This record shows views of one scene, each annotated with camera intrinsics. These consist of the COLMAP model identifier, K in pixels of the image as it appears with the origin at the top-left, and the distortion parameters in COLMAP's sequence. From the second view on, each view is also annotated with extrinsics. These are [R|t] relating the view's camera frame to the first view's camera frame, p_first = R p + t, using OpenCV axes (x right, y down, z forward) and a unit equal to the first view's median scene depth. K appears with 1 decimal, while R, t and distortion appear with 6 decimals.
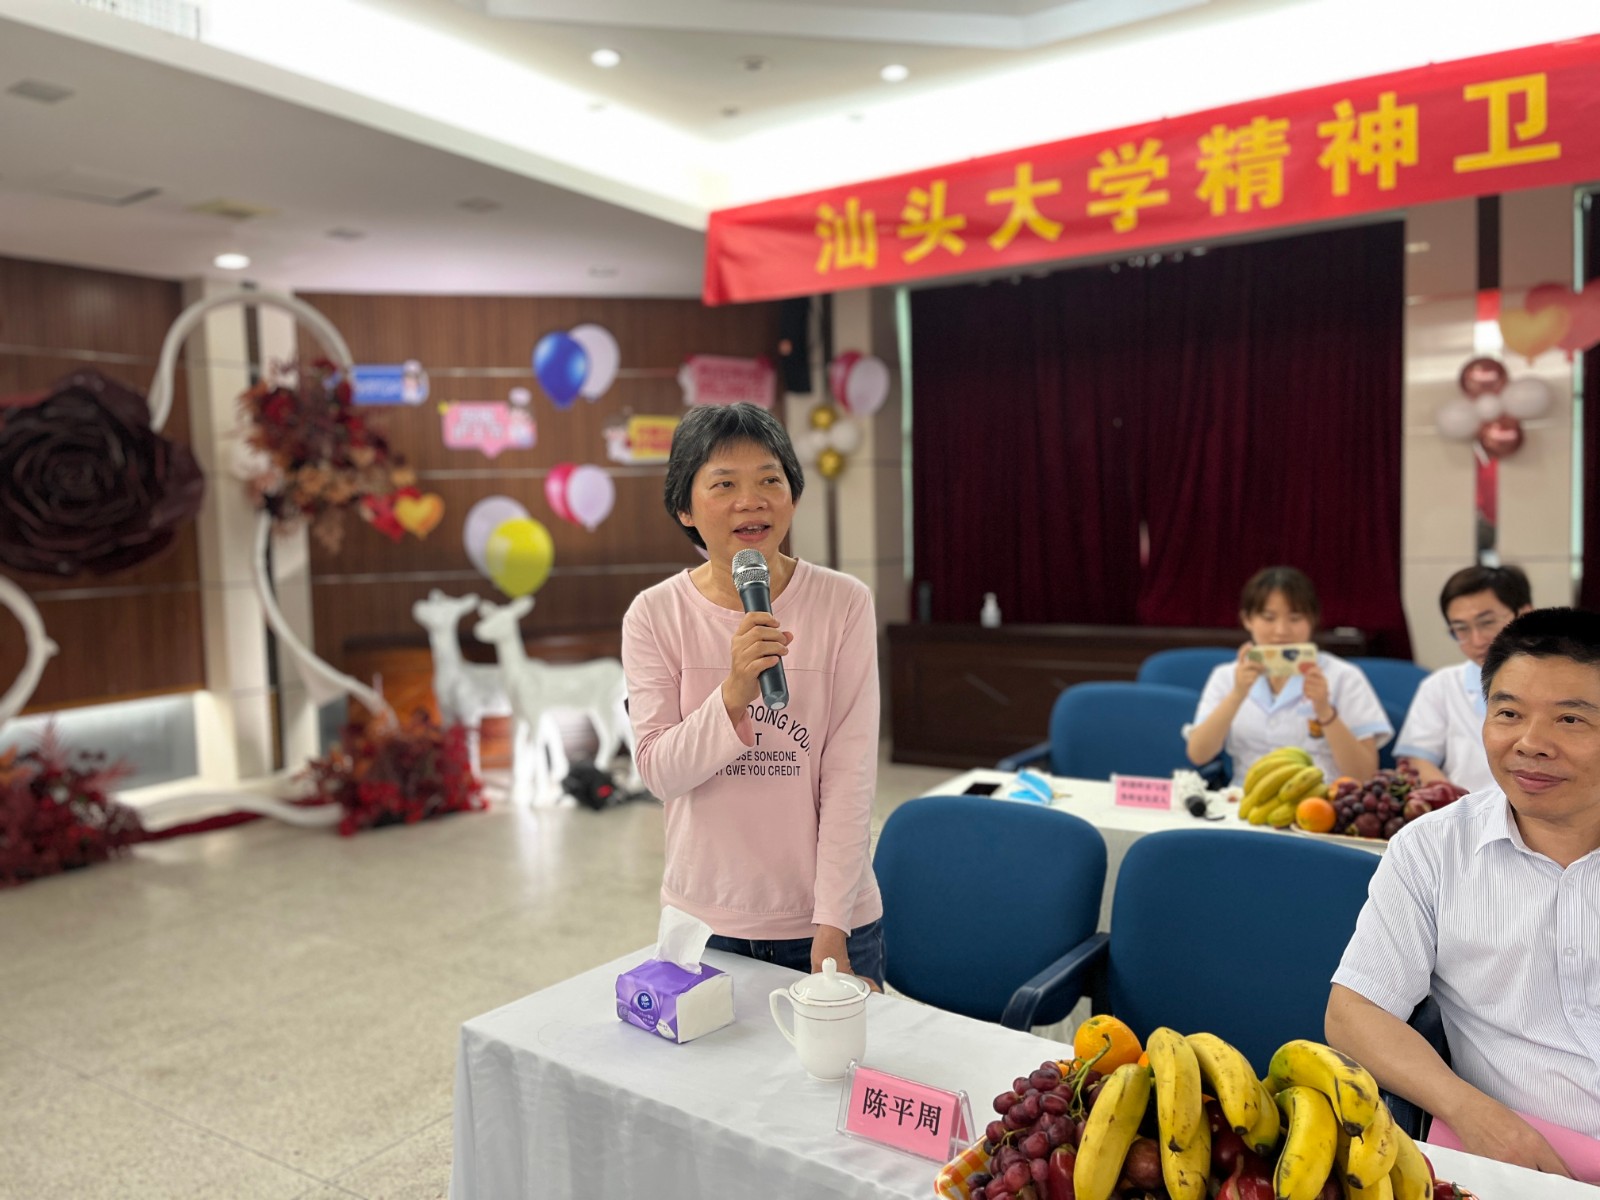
lens RADIAL K [[1215.1, 0, 788.9], [0, 1215.1, 596.1], [0, 0, 1]] dist [0.063419, -0.083378]
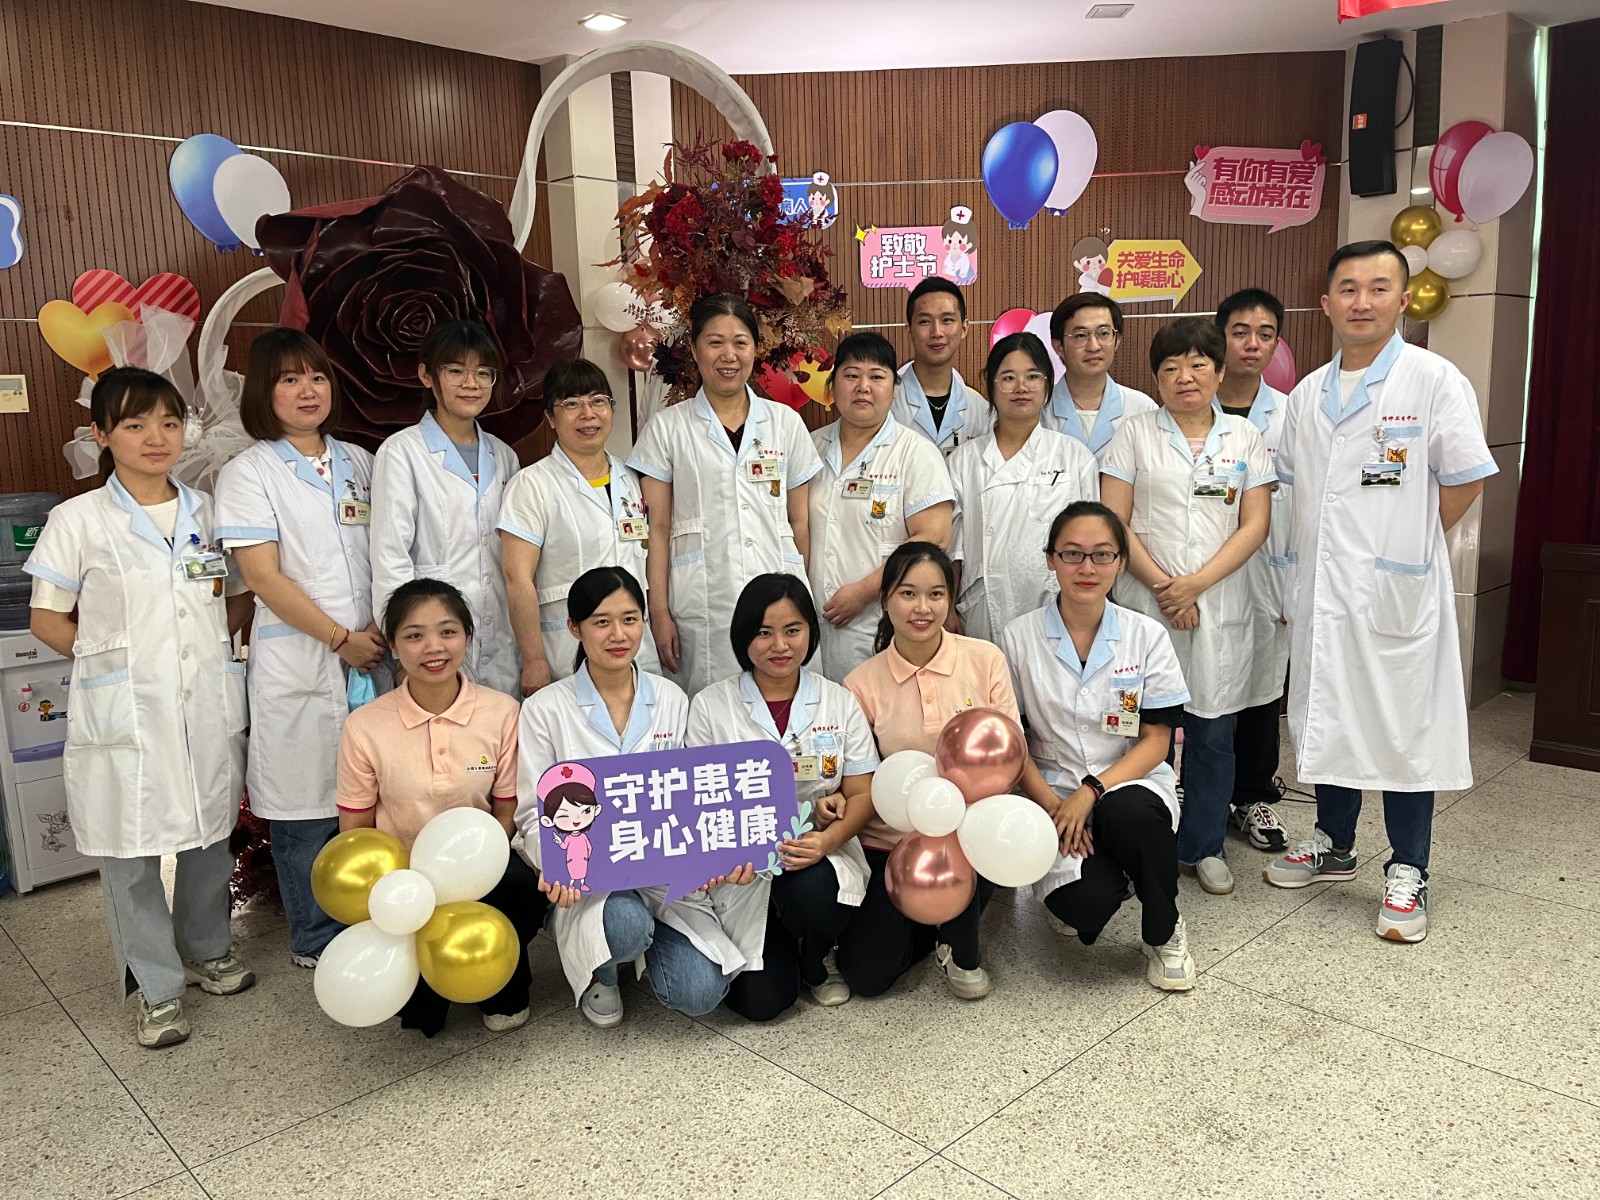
lens RADIAL K [[1215.1, 0, 802.2], [0, 1215.1, 610.0], [0, 0, 1]] dist [0.063419, -0.083378]
pose [[0.972639, 0.038353, -0.229133, -0.137696], [-0.012224, 0.993362, 0.114380, -0.011064], [0.231998, -0.108450, 0.966652, 0.247560]]
